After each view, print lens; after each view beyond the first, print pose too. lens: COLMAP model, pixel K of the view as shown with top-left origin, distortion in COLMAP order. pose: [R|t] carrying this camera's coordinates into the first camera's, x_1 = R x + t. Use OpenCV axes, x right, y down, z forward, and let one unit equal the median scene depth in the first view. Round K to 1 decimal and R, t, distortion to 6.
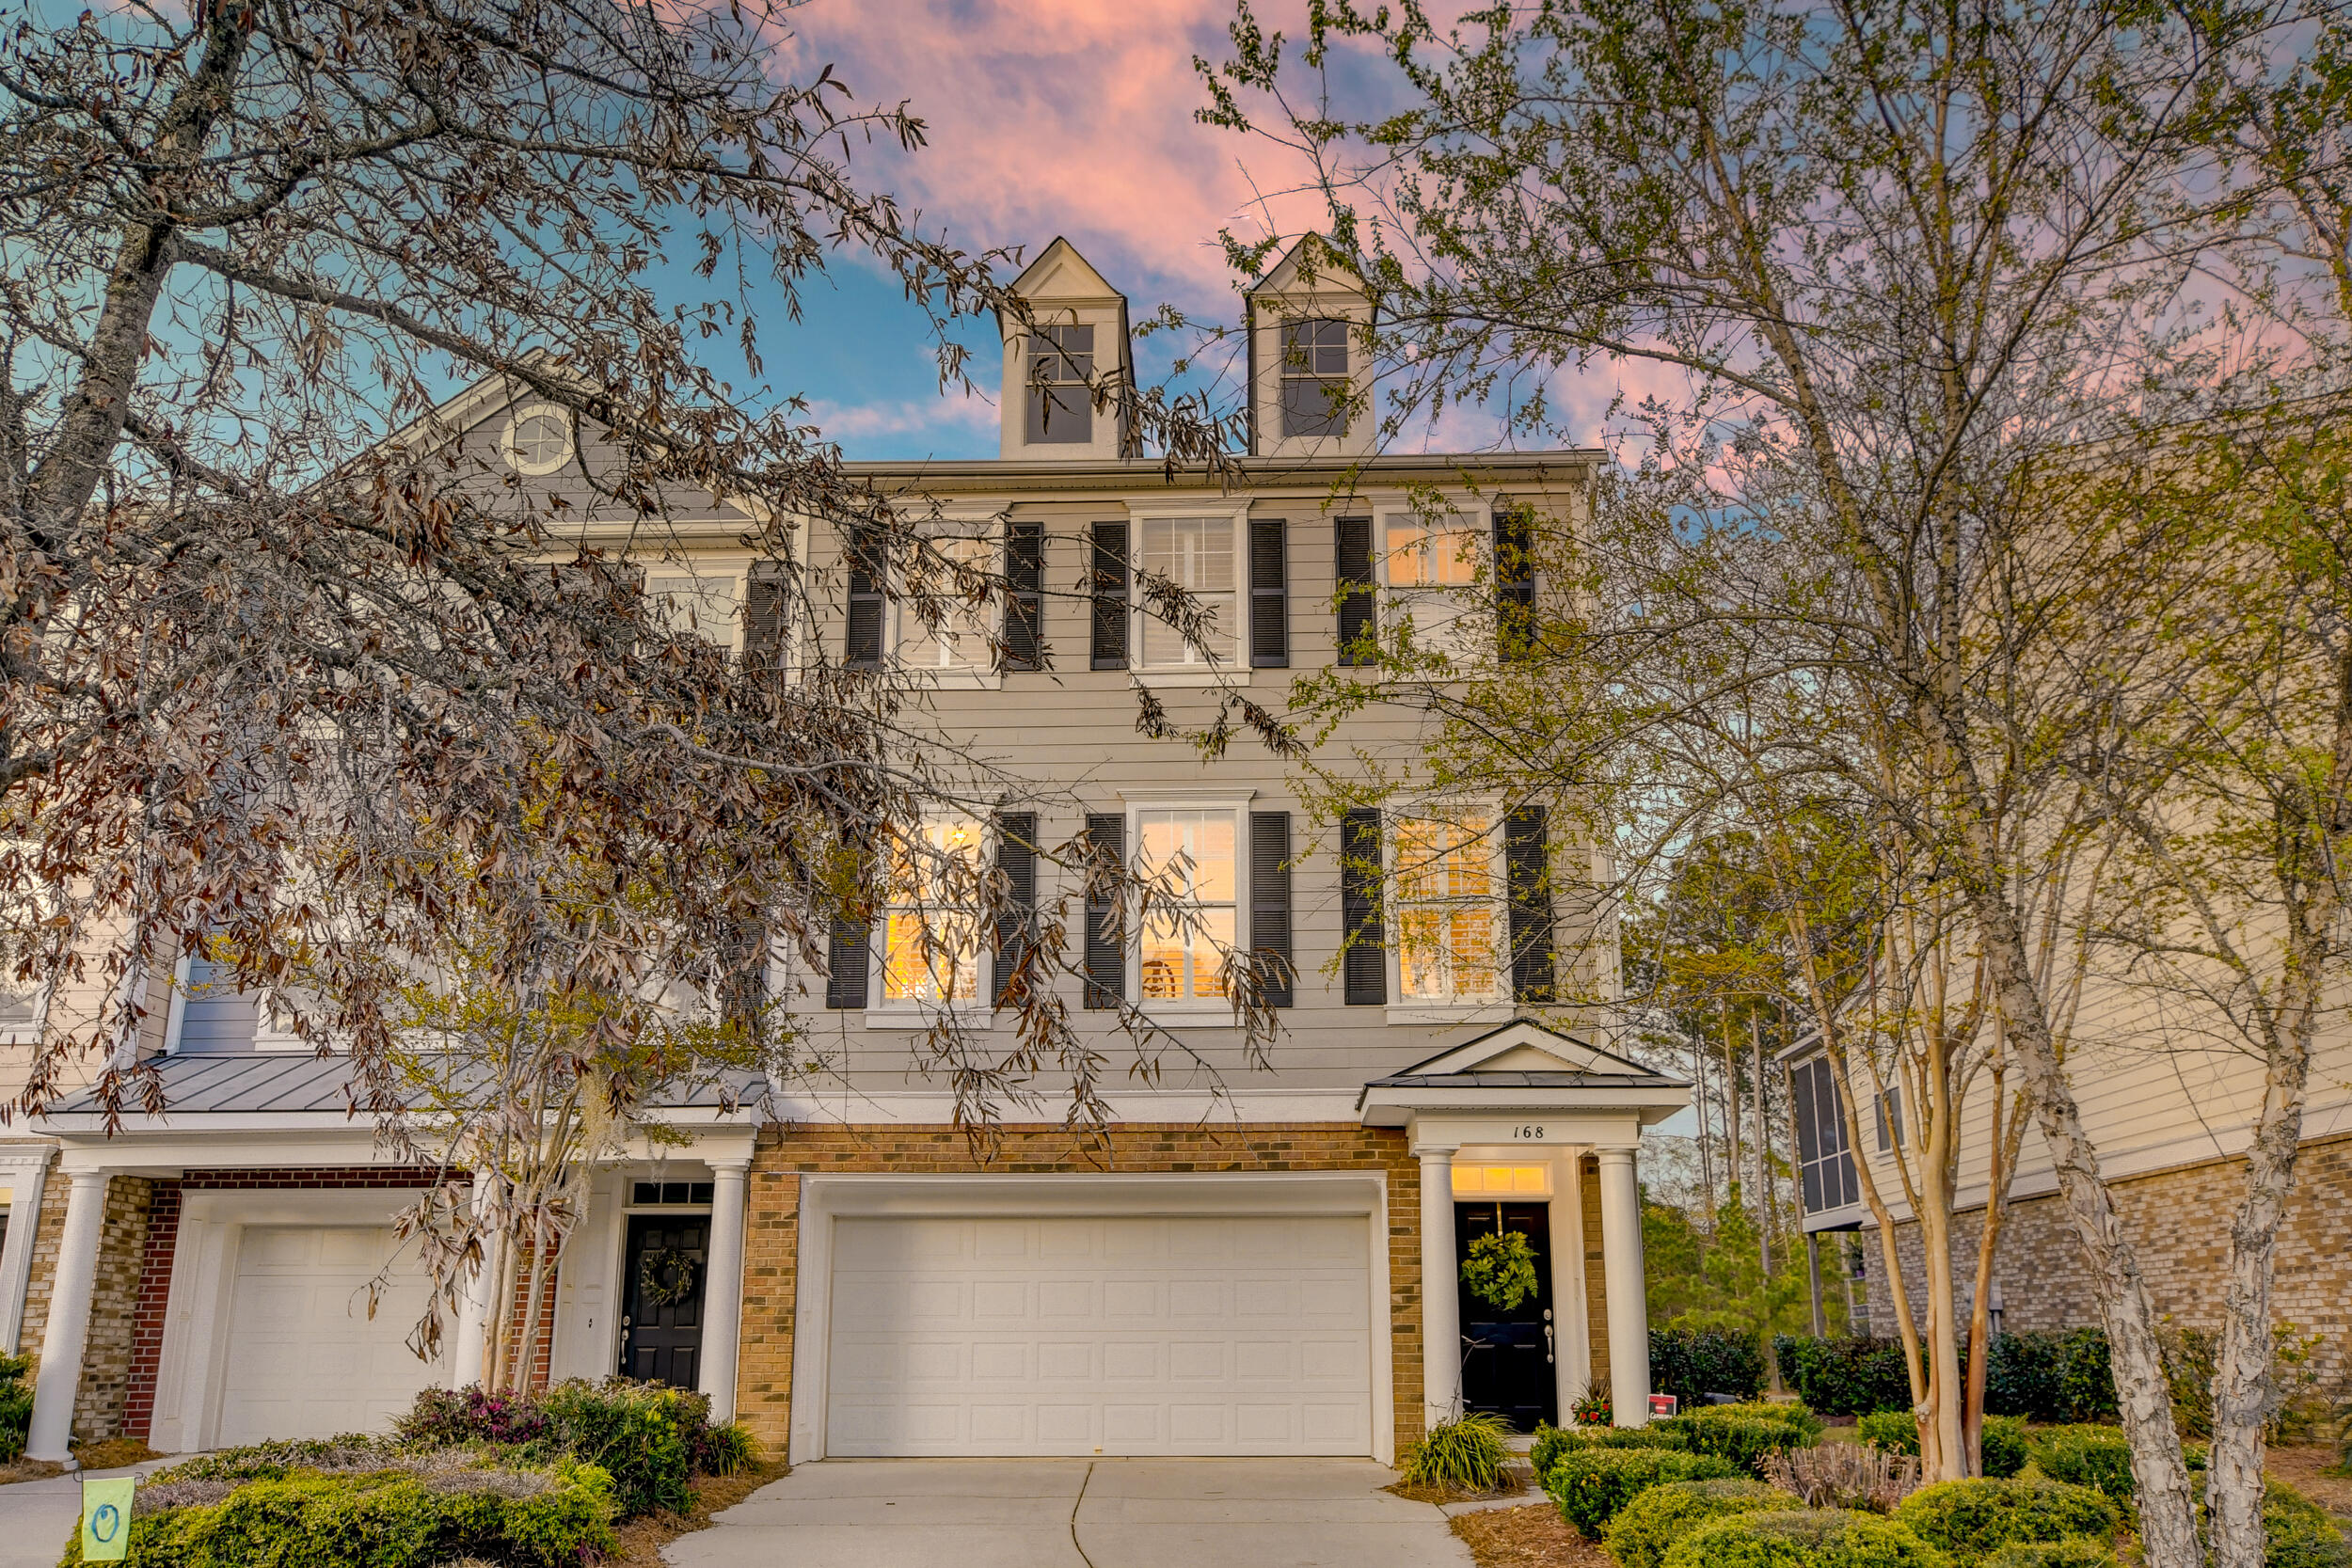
lens RADIAL K [[1795.2, 0, 1179.3], [0, 1795.2, 862.3], [0, 0, 1]] dist [0.008941, 0.006999]
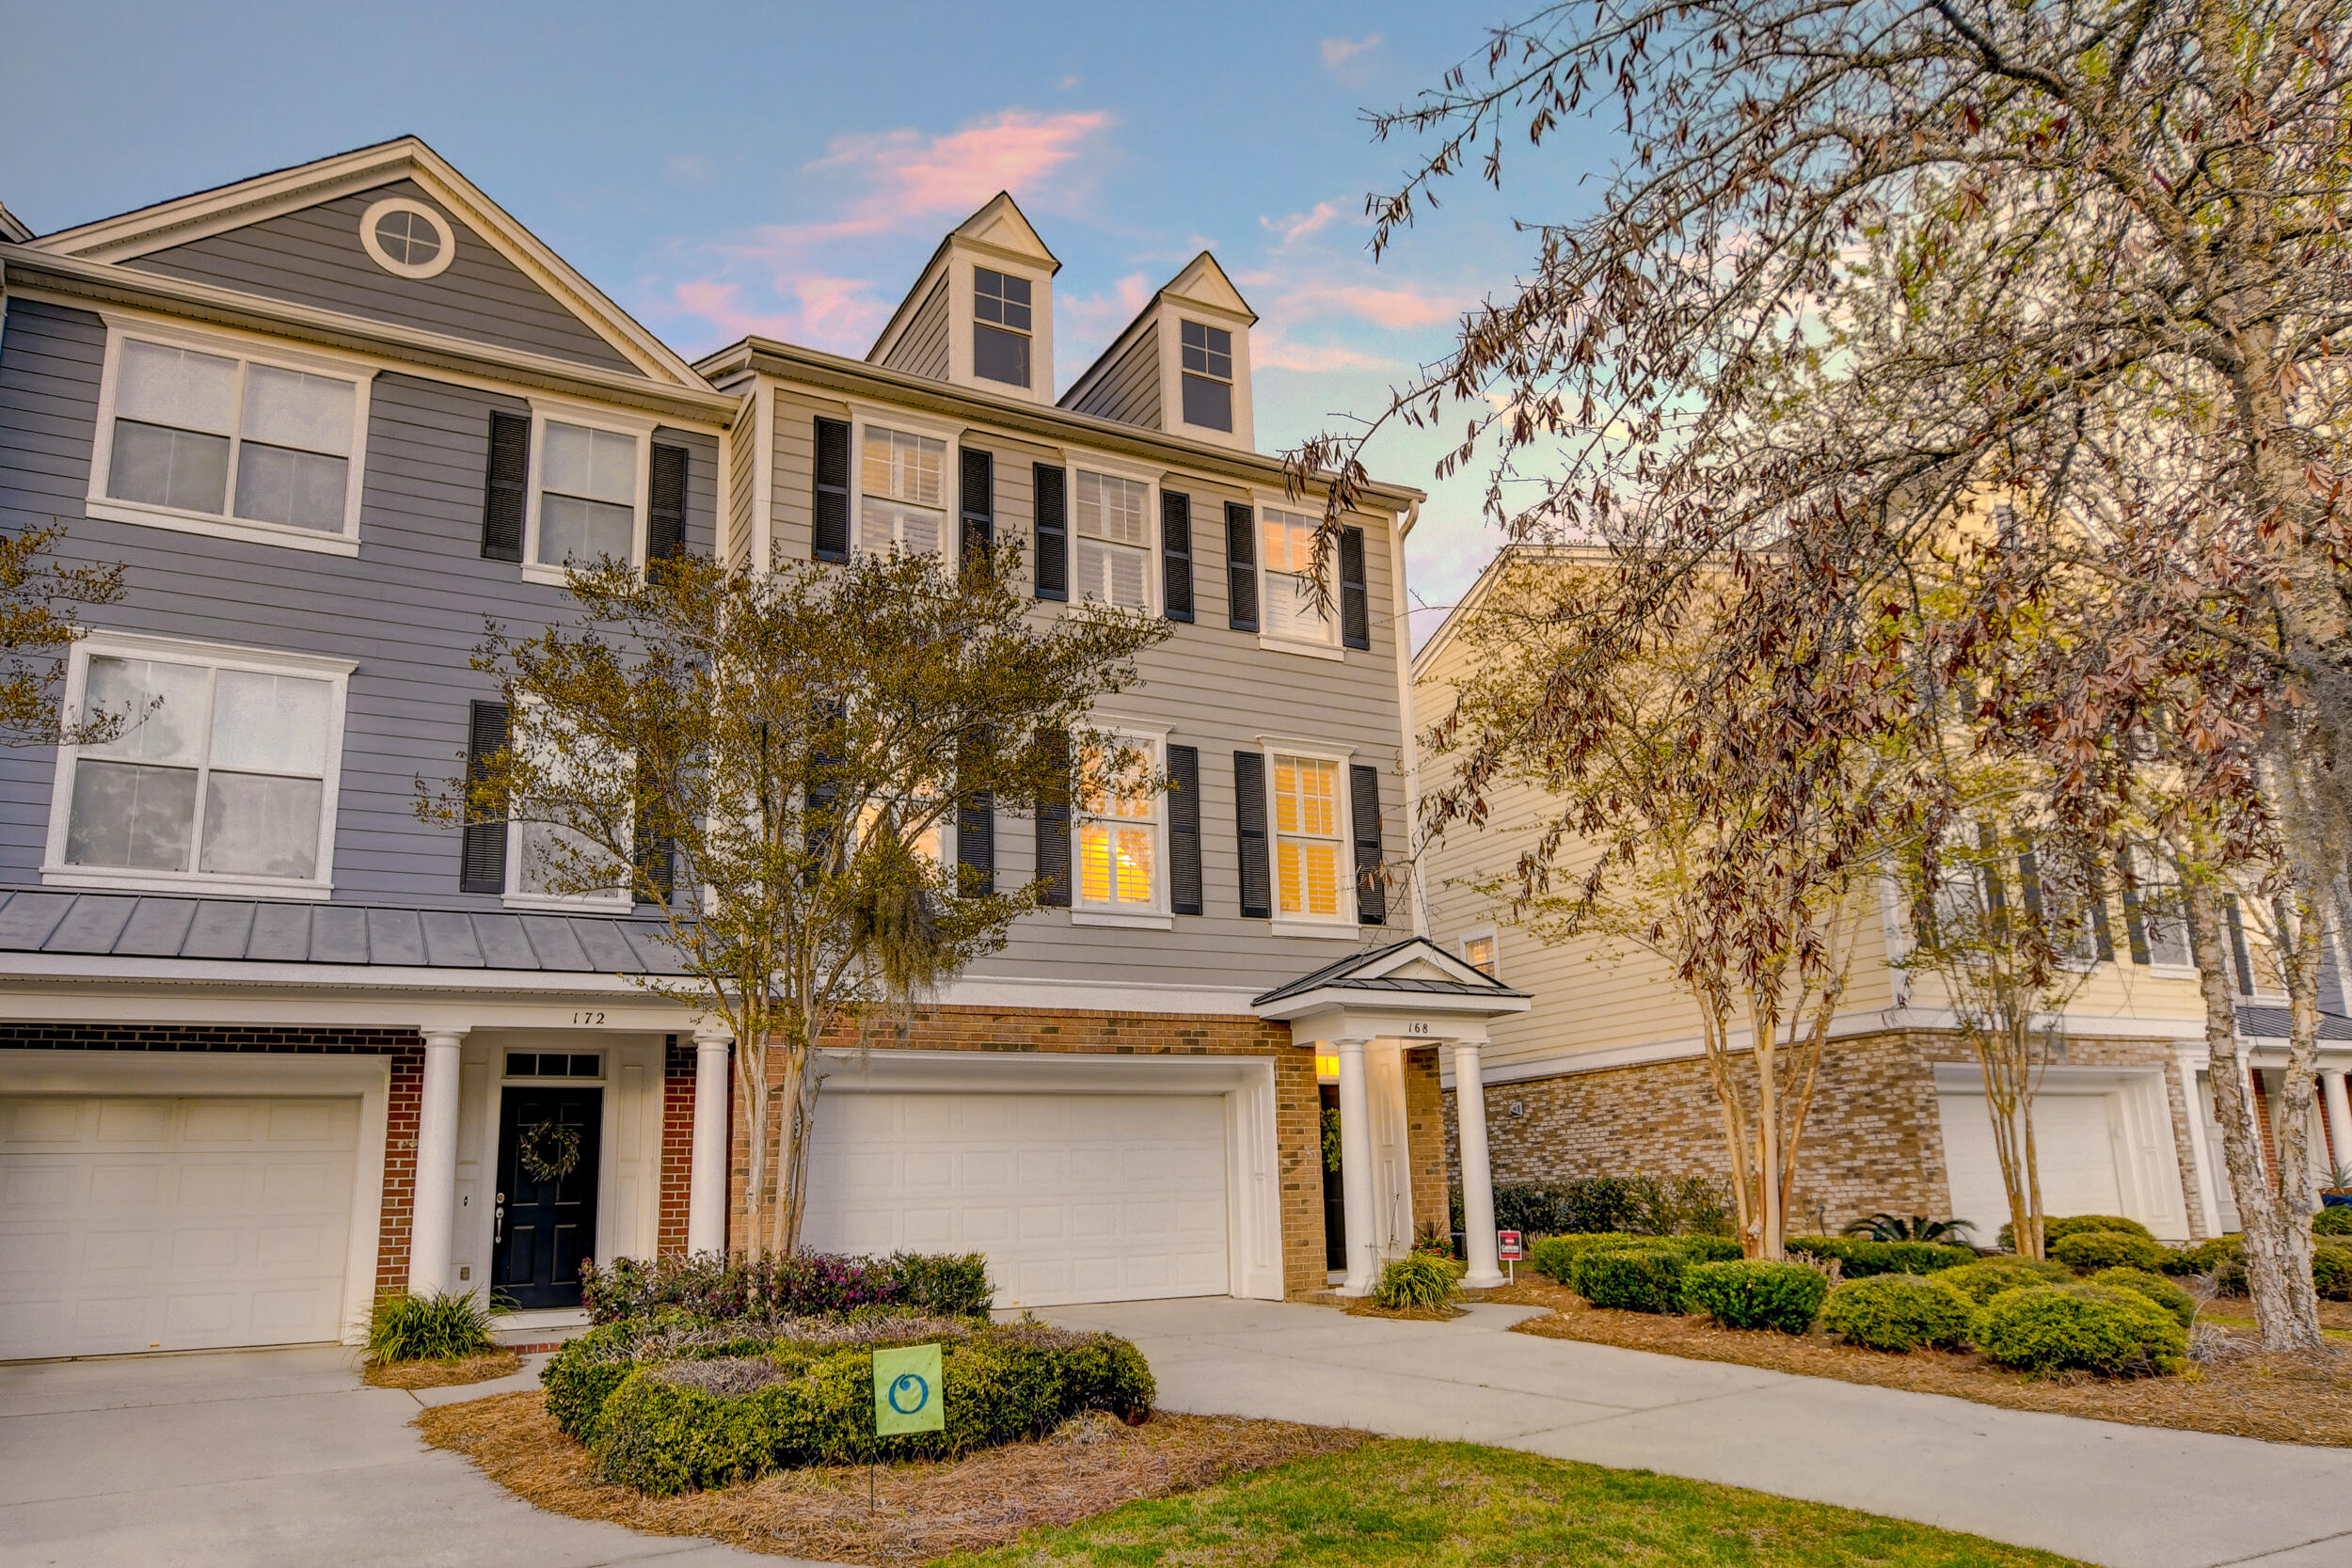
lens RADIAL K [[1579.9, 0, 1172.9], [0, 1579.9, 845.3], [0, 0, 1]] dist [-0.004845, 0.005552]
pose [[0.860957, 0.088263, 0.500962, -0.469891], [-0.102778, 0.994703, 0.001382, 0.035398], [-0.498187, -0.052678, 0.865468, 0.122772]]
